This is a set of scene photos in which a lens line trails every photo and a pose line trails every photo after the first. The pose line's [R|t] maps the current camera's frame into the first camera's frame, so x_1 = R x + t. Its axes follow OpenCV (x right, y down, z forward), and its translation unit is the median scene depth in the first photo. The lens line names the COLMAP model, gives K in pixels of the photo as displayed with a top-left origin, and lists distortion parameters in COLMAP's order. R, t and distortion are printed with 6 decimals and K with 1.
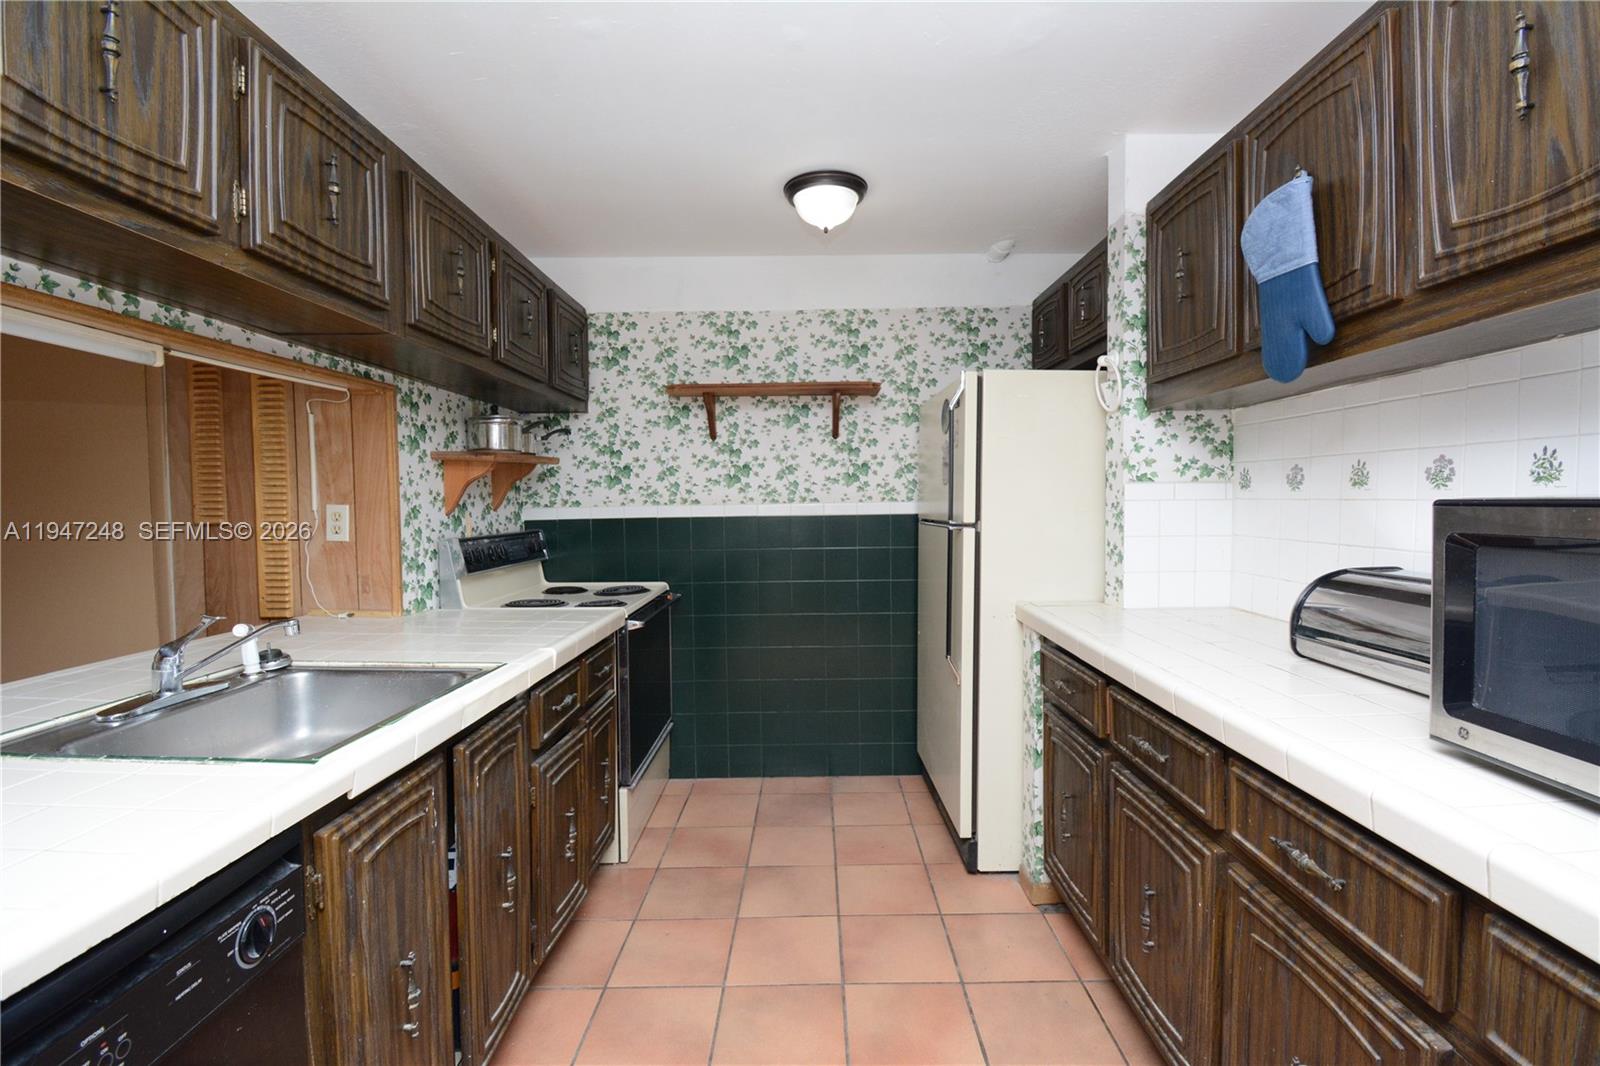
lens RADIAL K [[721.8, 0, 815.2], [0, 721.8, 525.1], [0, 0, 1]] dist [0.034962, -0.033415]
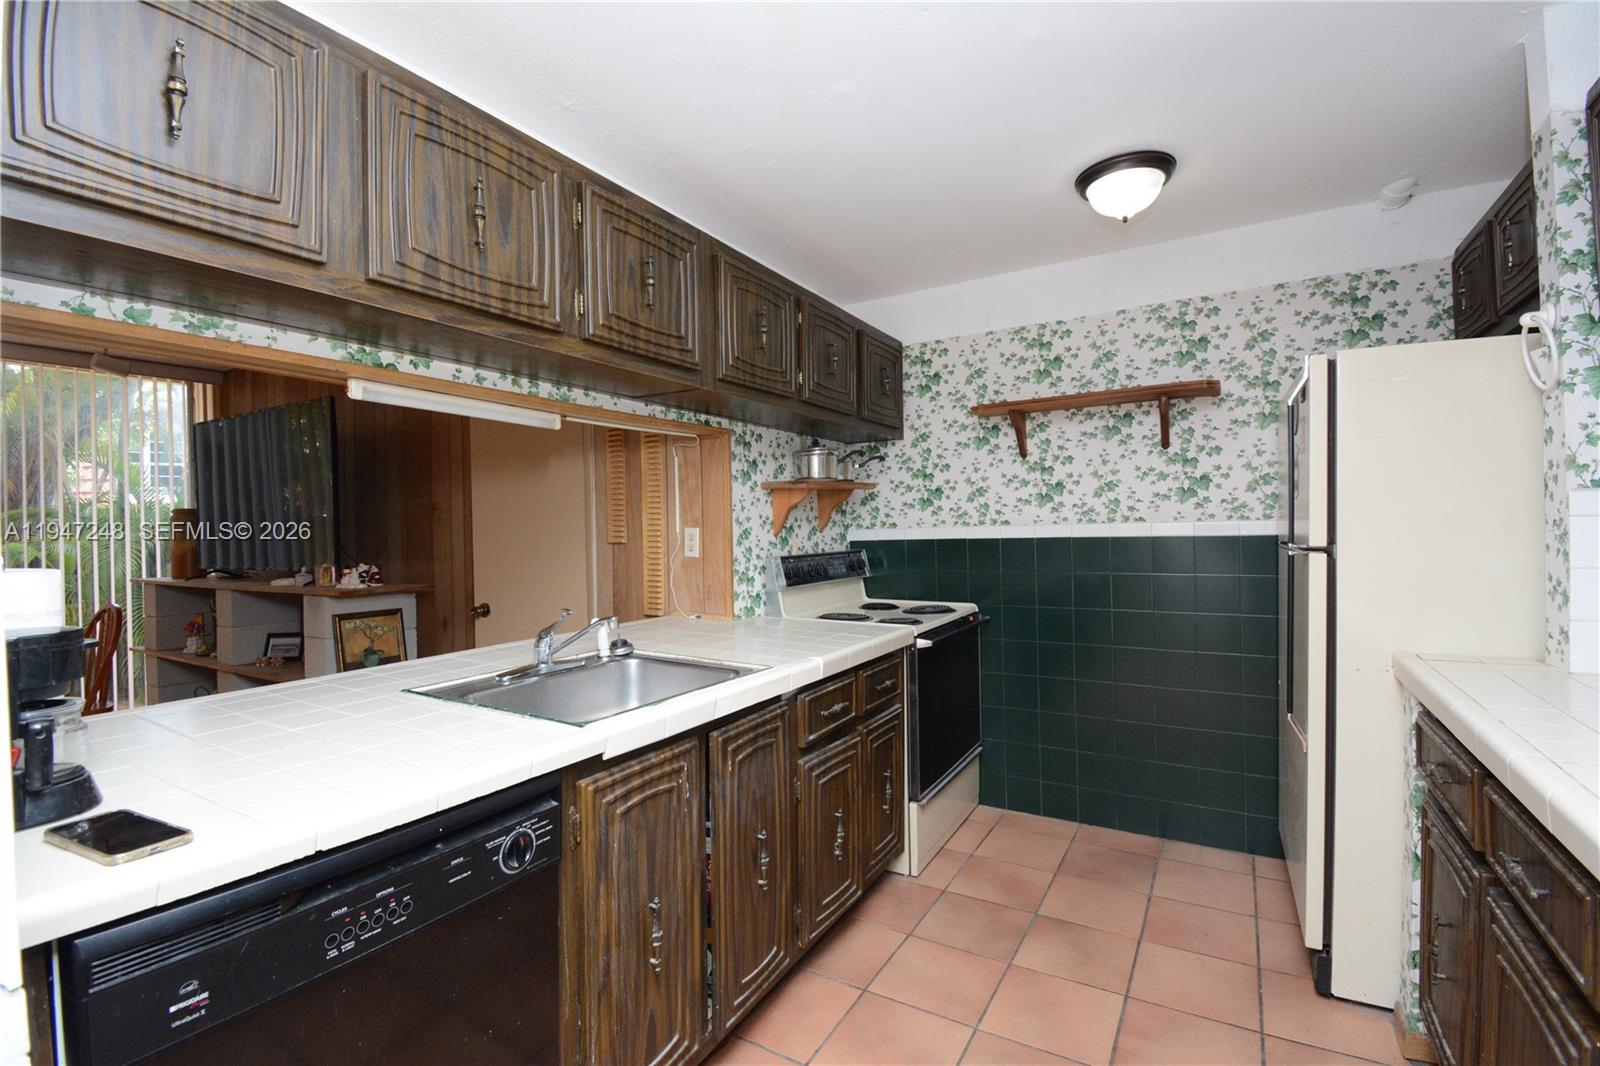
lens RADIAL K [[721.8, 0, 815.2], [0, 721.8, 525.1], [0, 0, 1]] dist [0.034962, -0.033415]
pose [[0.859268, -0.007048, -0.511477, 0.159476], [-0.007614, 0.999618, -0.026565, -0.001252], [0.511469, 0.026721, 0.858886, 0.043273]]
